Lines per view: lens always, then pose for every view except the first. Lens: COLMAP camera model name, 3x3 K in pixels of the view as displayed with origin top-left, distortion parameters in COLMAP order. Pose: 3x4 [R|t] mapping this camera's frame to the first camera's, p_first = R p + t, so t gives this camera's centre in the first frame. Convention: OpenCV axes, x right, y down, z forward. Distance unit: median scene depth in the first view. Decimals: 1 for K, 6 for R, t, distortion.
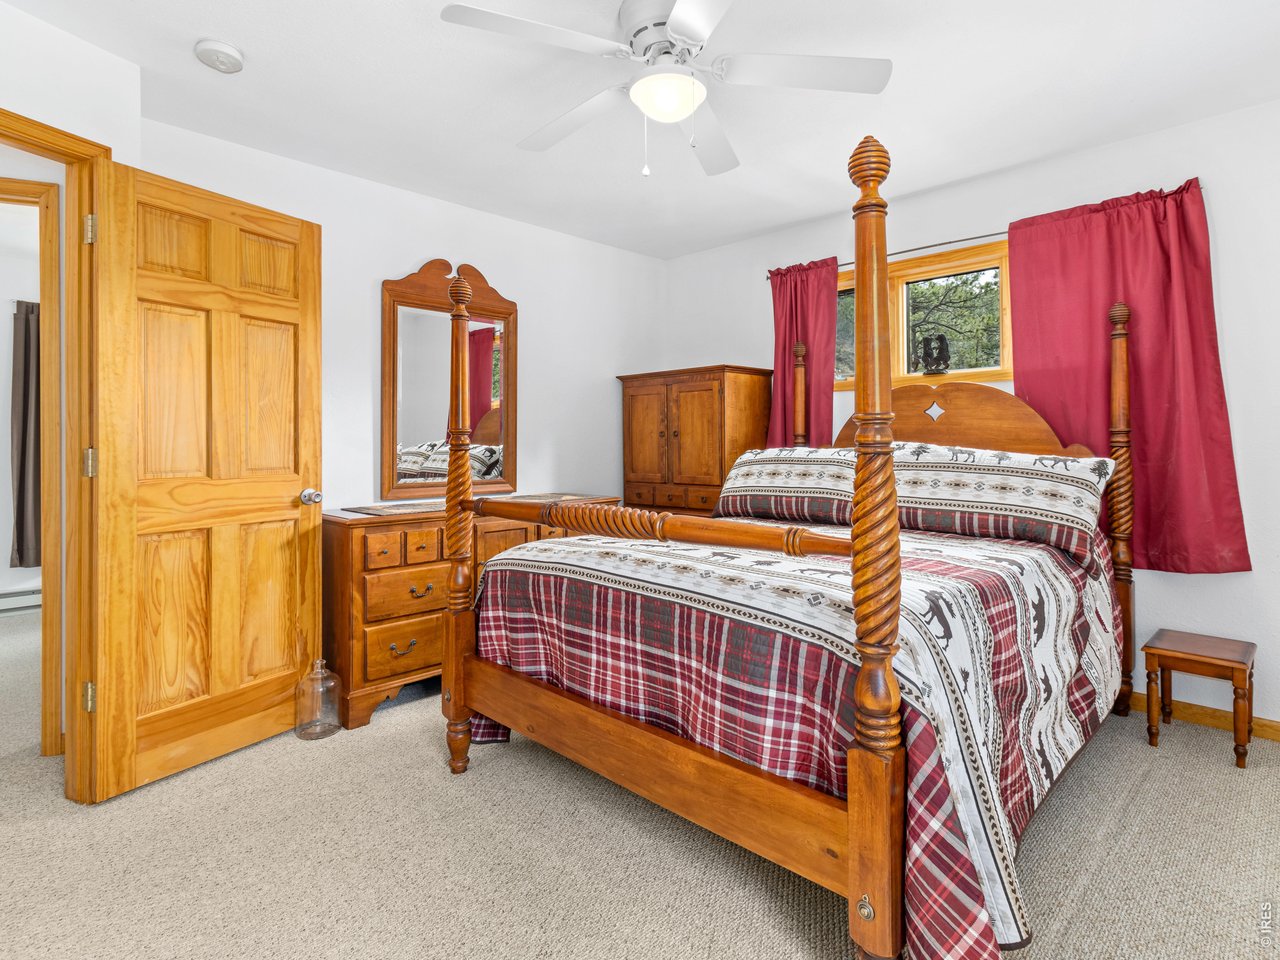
lens RADIAL K [[676.1, 0, 680.5], [0, 676.1, 458.0], [0, 0, 1]] dist [-0.002433, 0.000026]
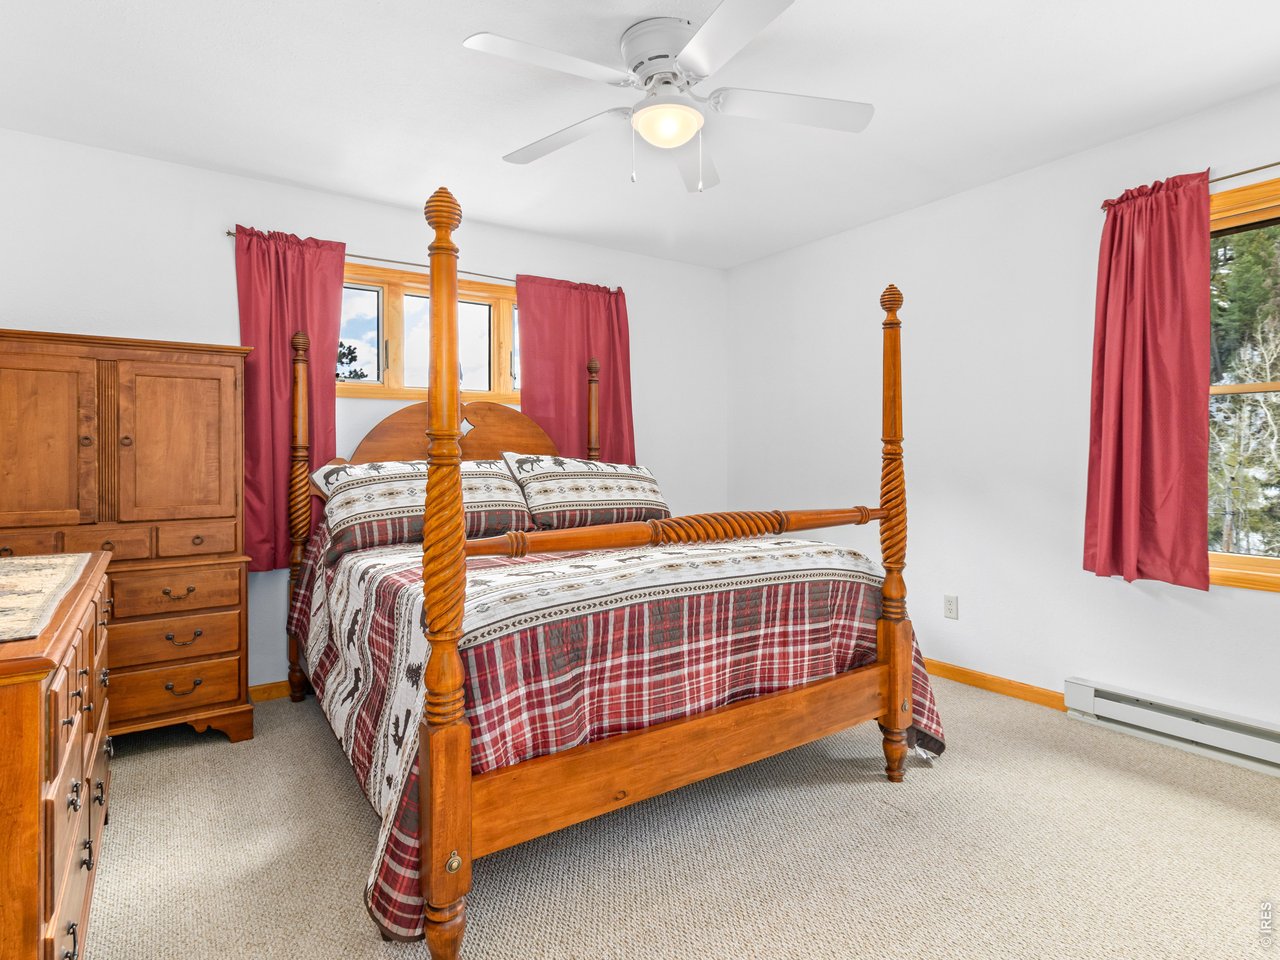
lens RADIAL K [[703.4, 0, 640.0], [0, 703.4, 480.0], [0, 0, 1]] dist [0.001502, 0.000097]
pose [[0.207060, -0.029860, 0.977873, -0.895661], [0.025575, 0.999358, 0.025101, -0.007669], [-0.977994, 0.019812, 0.207690, 0.671523]]
